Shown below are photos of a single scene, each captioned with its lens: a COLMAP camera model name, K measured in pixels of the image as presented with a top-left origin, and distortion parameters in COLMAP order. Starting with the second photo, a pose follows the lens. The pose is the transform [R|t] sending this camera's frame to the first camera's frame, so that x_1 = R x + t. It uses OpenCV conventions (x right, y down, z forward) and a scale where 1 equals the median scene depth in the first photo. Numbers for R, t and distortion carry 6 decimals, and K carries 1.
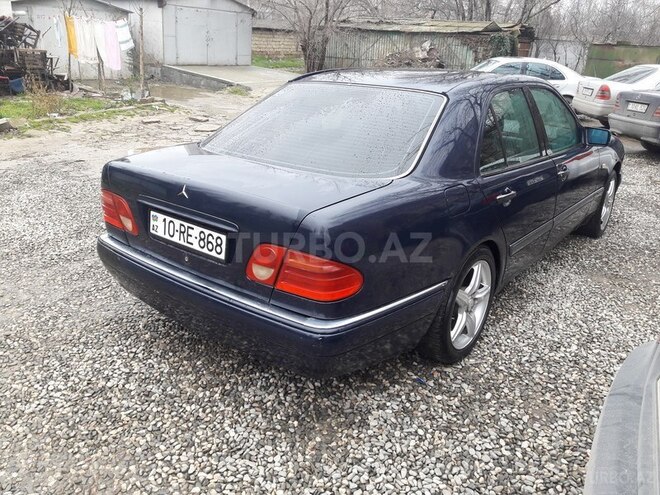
lens RADIAL K [[525.4, 0, 315.7], [0, 525.4, 222.2], [0, 0, 1]] dist [0.091899, -0.158376]
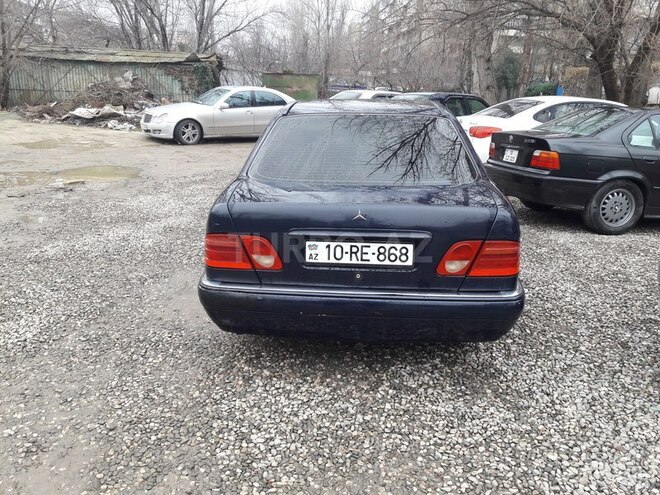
lens RADIAL K [[518.3, 0, 331.6], [0, 518.3, 234.3], [0, 0, 1]] dist [0.109414, -0.153435]
pose [[0.838842, -0.175244, 0.515396, -0.836040], [0.188993, 0.981630, 0.026174, -0.055190], [-0.510515, 0.075451, 0.856552, 0.094150]]
